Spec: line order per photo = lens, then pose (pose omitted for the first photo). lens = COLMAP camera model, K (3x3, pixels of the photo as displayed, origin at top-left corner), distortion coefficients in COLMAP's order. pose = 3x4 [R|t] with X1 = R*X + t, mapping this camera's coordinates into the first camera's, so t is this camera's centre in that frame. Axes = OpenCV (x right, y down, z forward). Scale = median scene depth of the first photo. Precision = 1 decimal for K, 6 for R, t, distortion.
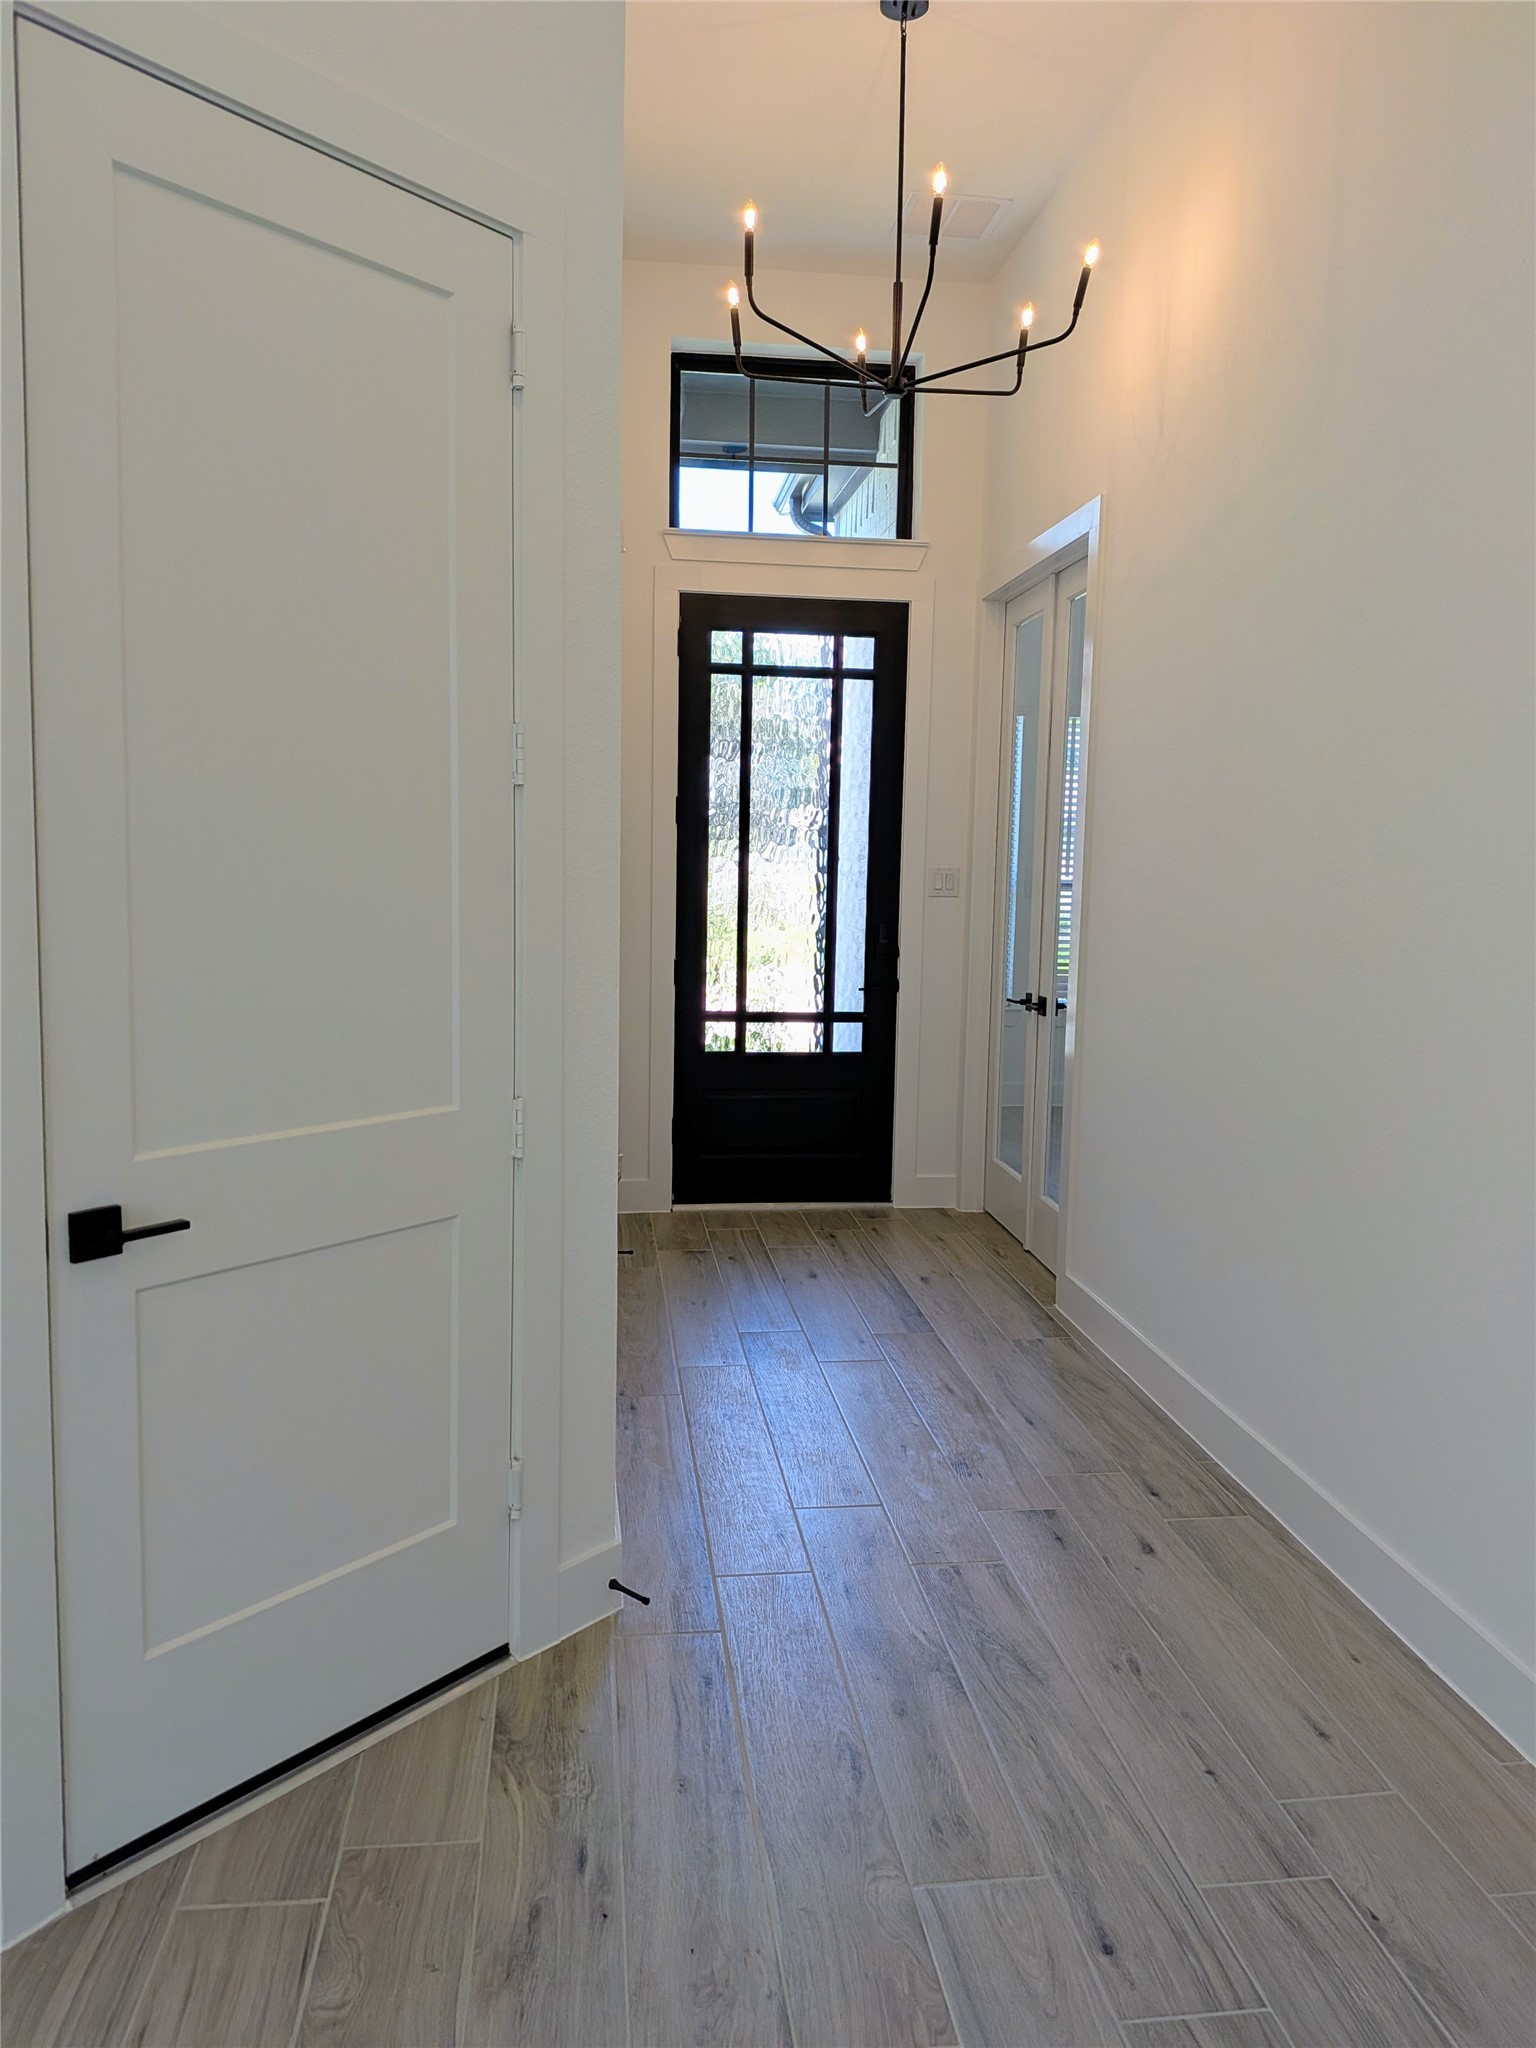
lens RADIAL K [[1470.7, 0, 762.9], [0, 1470.7, 1013.7], [0, 0, 1]] dist [0.009032, -0.040831]
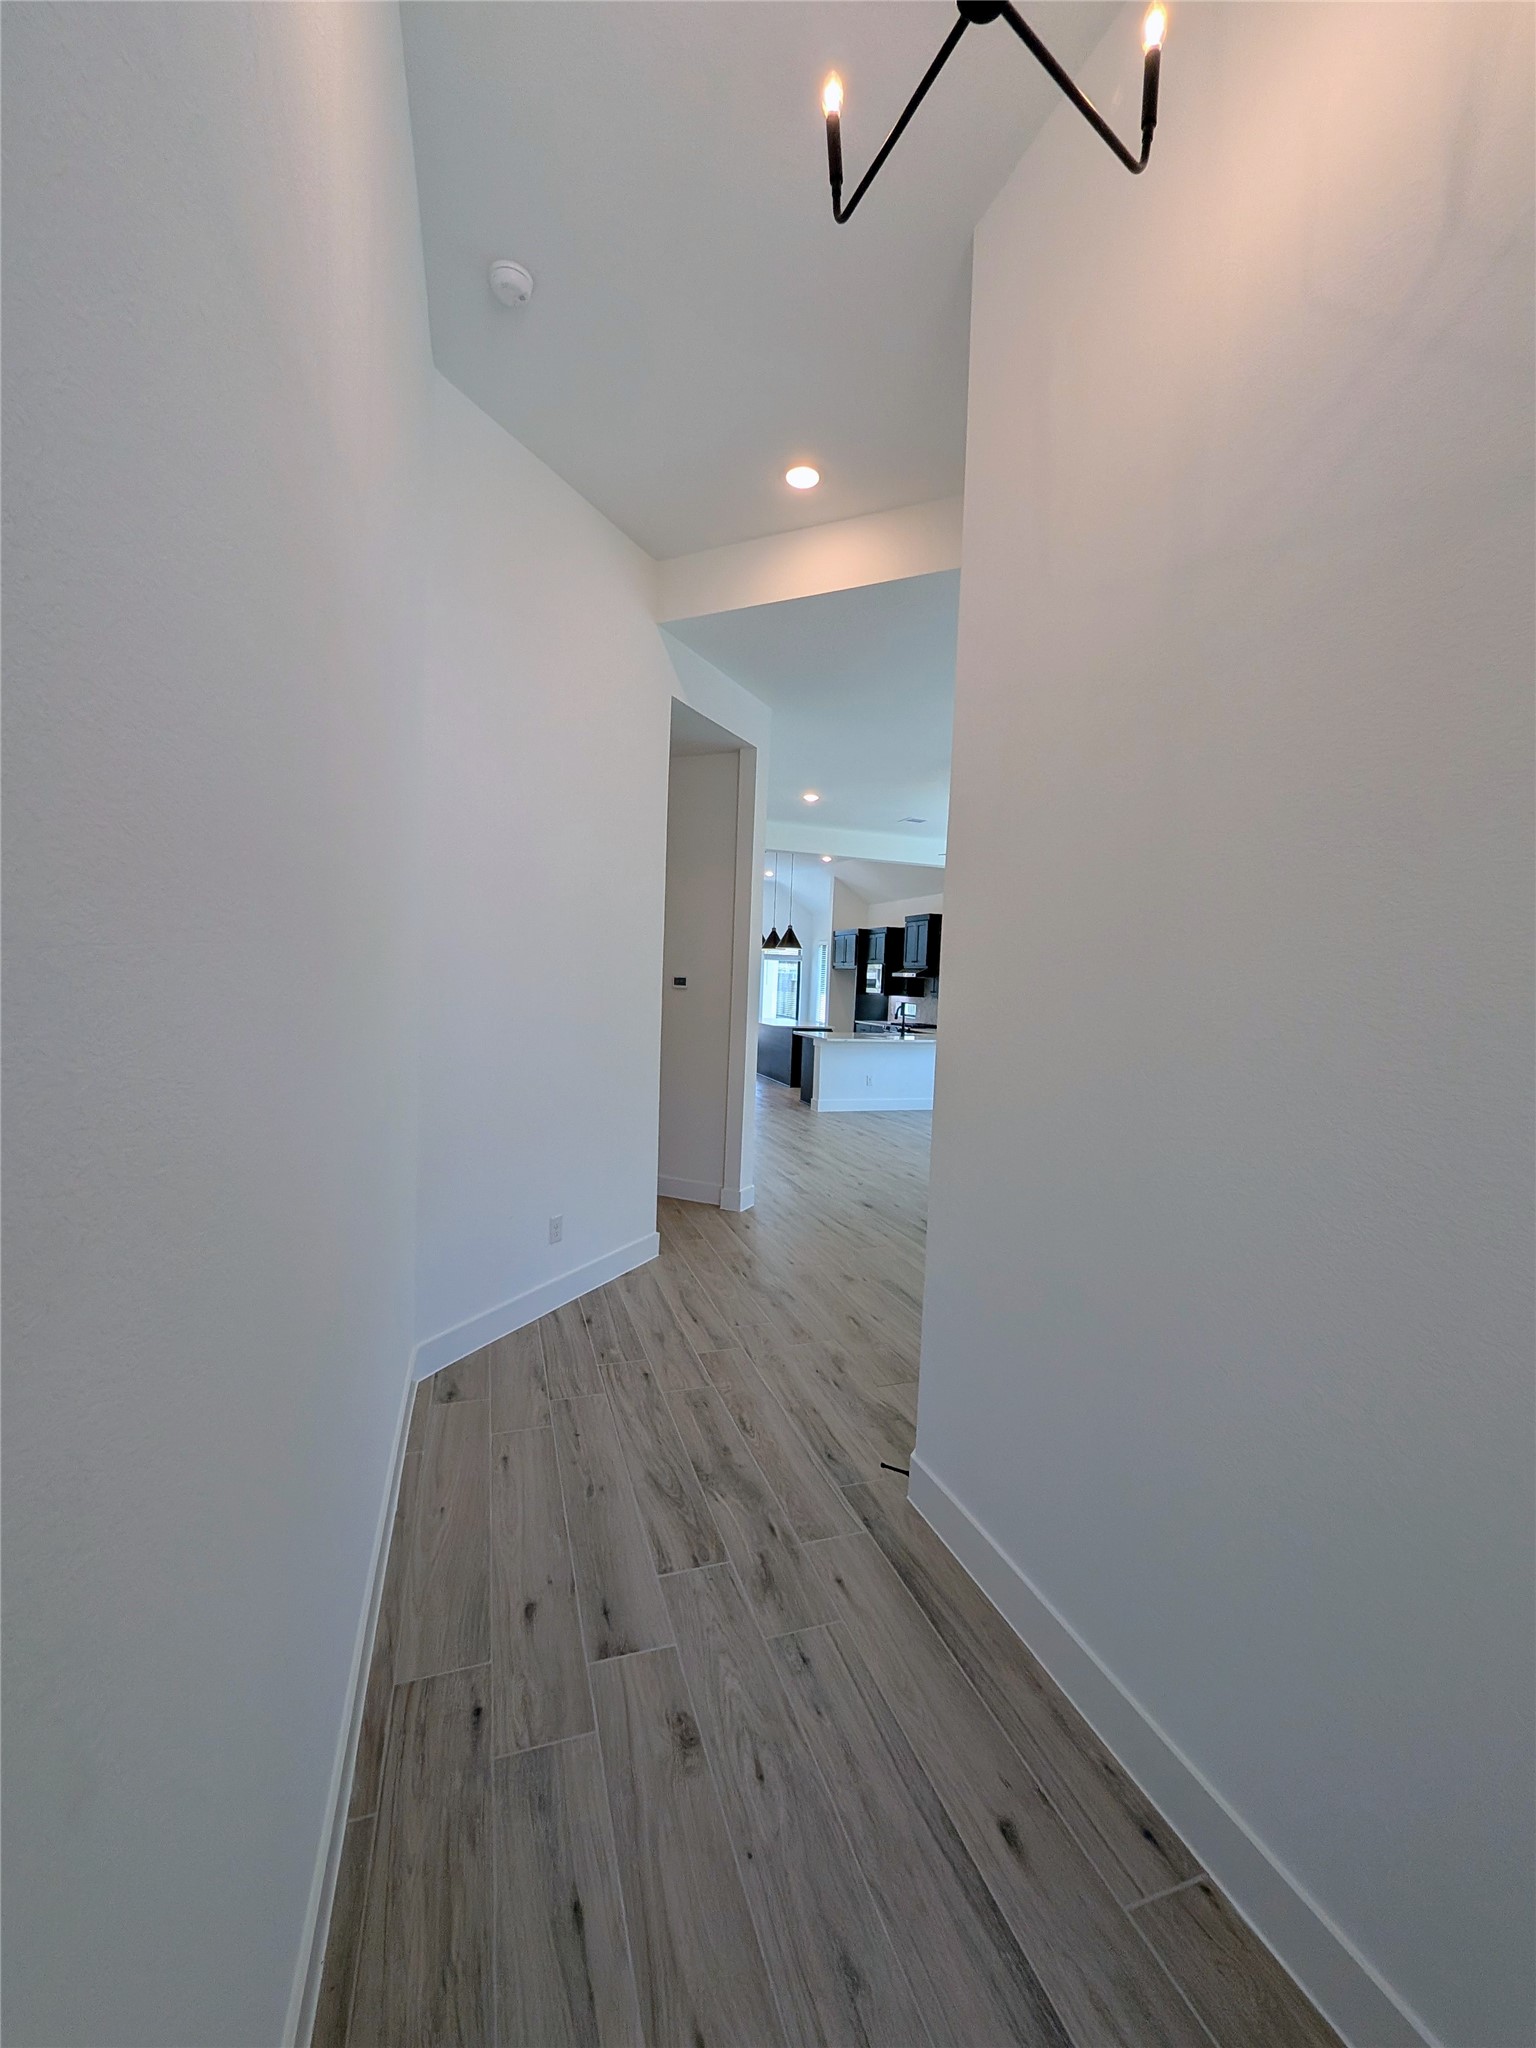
lens RADIAL K [[830.3, 0, 771.0], [0, 830.3, 1016.6], [0, 0, 1]] dist [0.003316, -0.000746]
pose [[-0.976543, -0.043435, -0.210897, 0.236853], [-0.076177, 0.985792, 0.149705, -0.210057], [0.201398, 0.162259, -0.965977, 1.609034]]
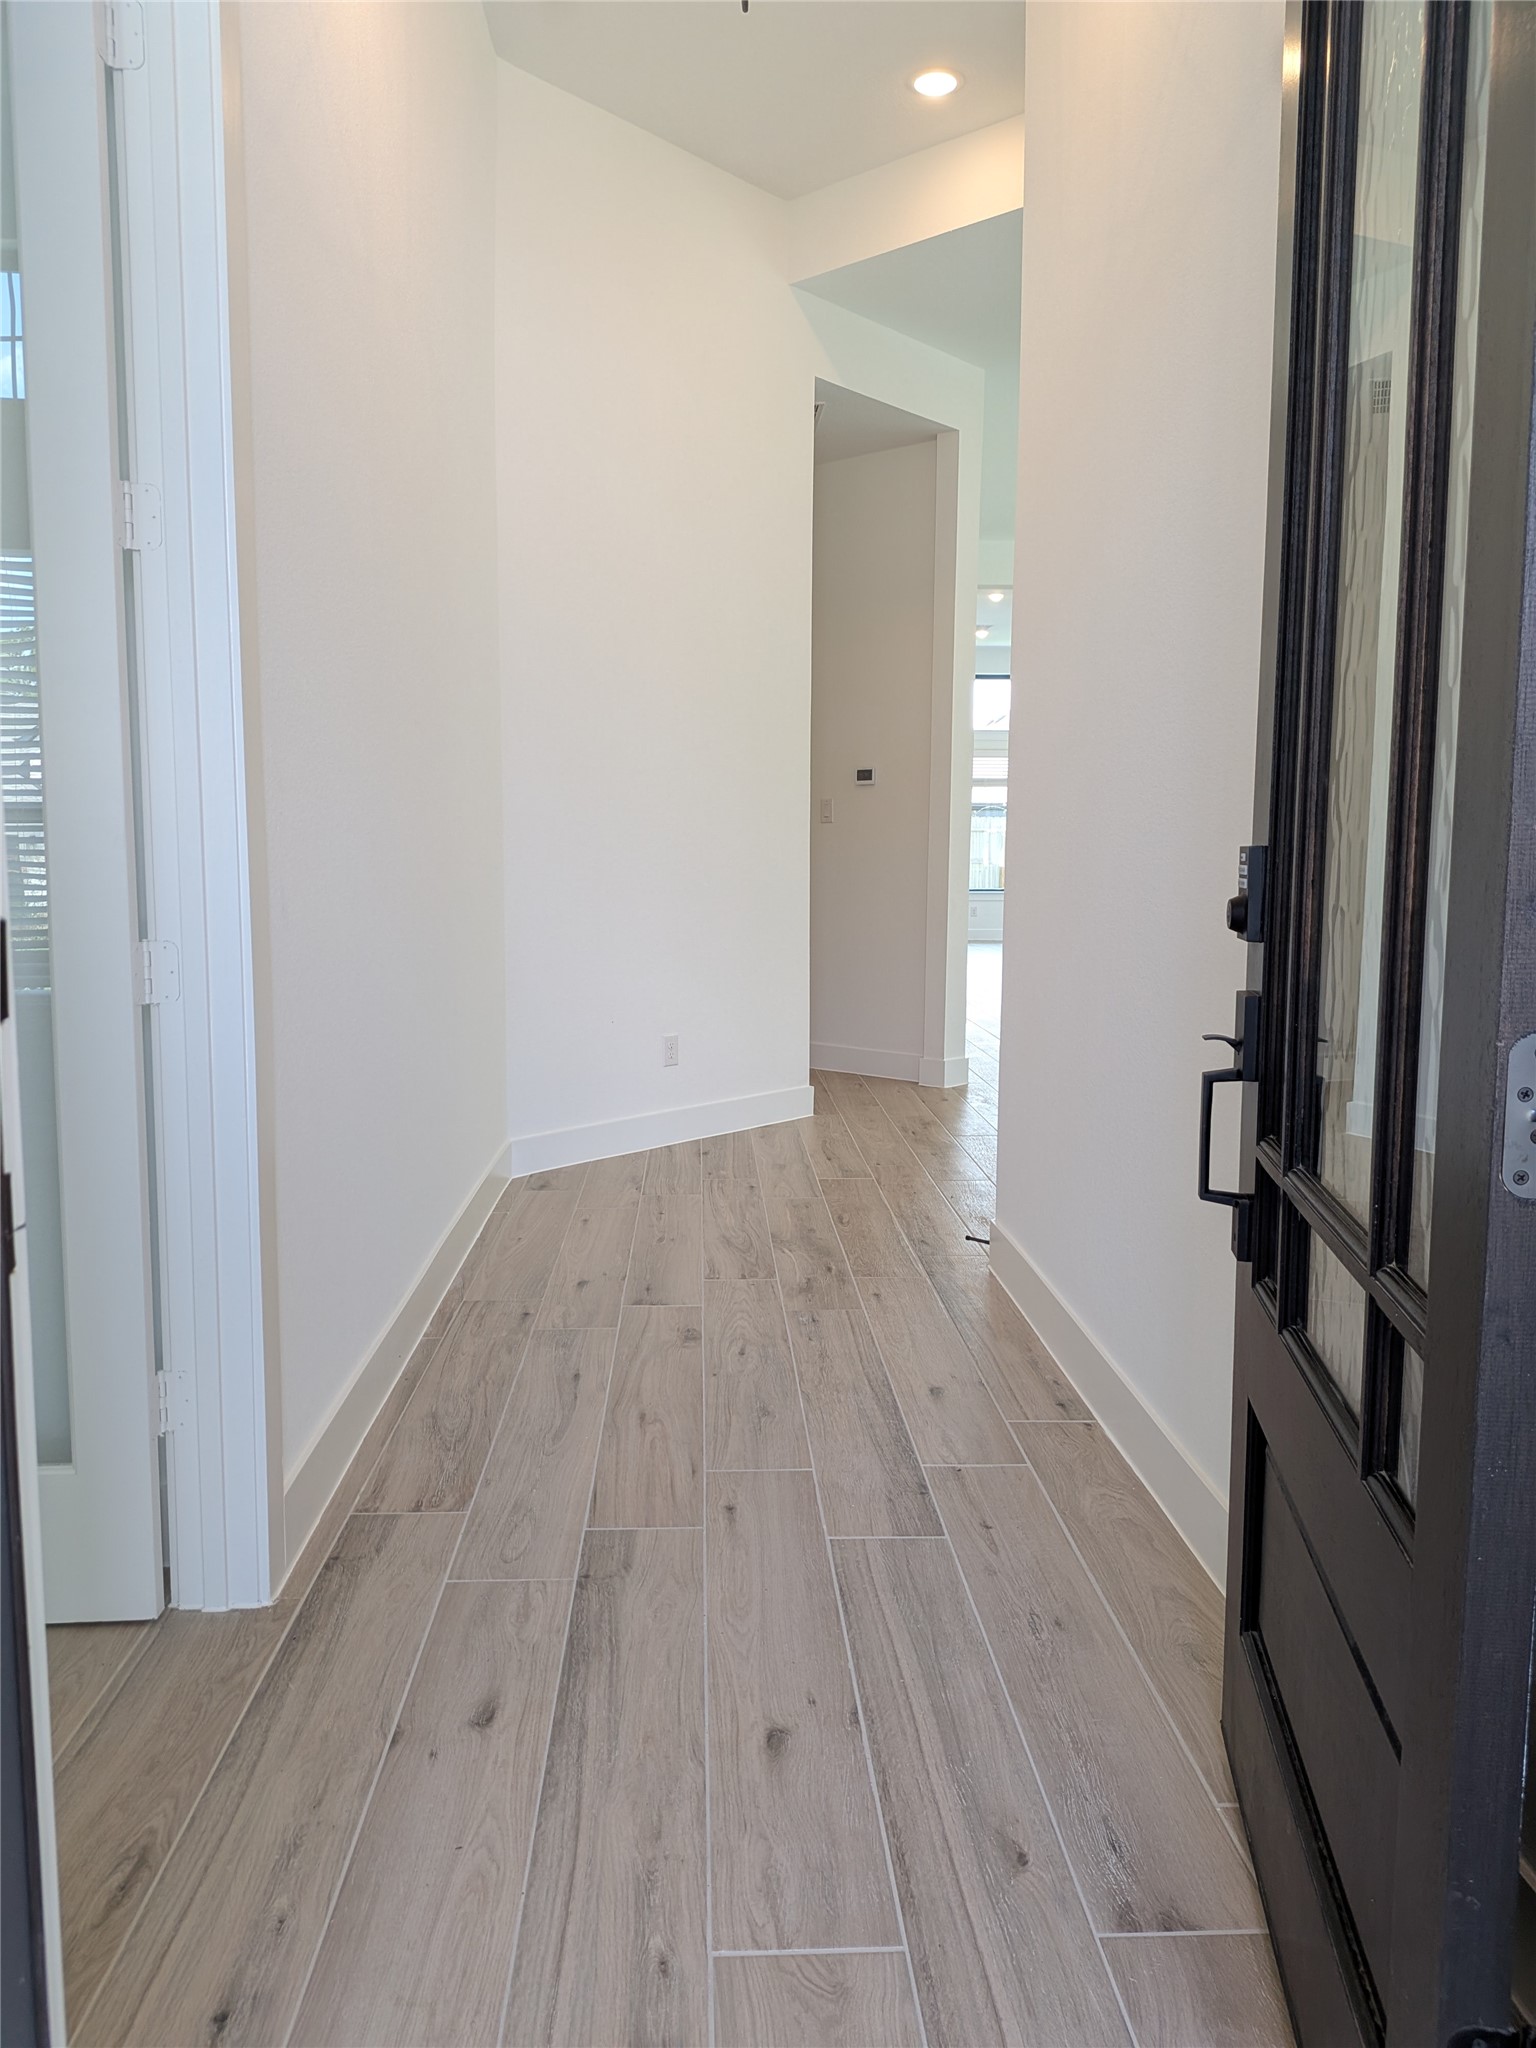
lens RADIAL K [[1470.7, 0, 762.1], [0, 1470.7, 1031.4], [0, 0, 1]] dist [0.009032, -0.040831]
pose [[-0.996671, -0.035828, 0.073235, 0.025436], [-0.017967, 0.972706, 0.231346, -0.137851], [-0.079524, 0.229260, -0.970111, 2.172923]]
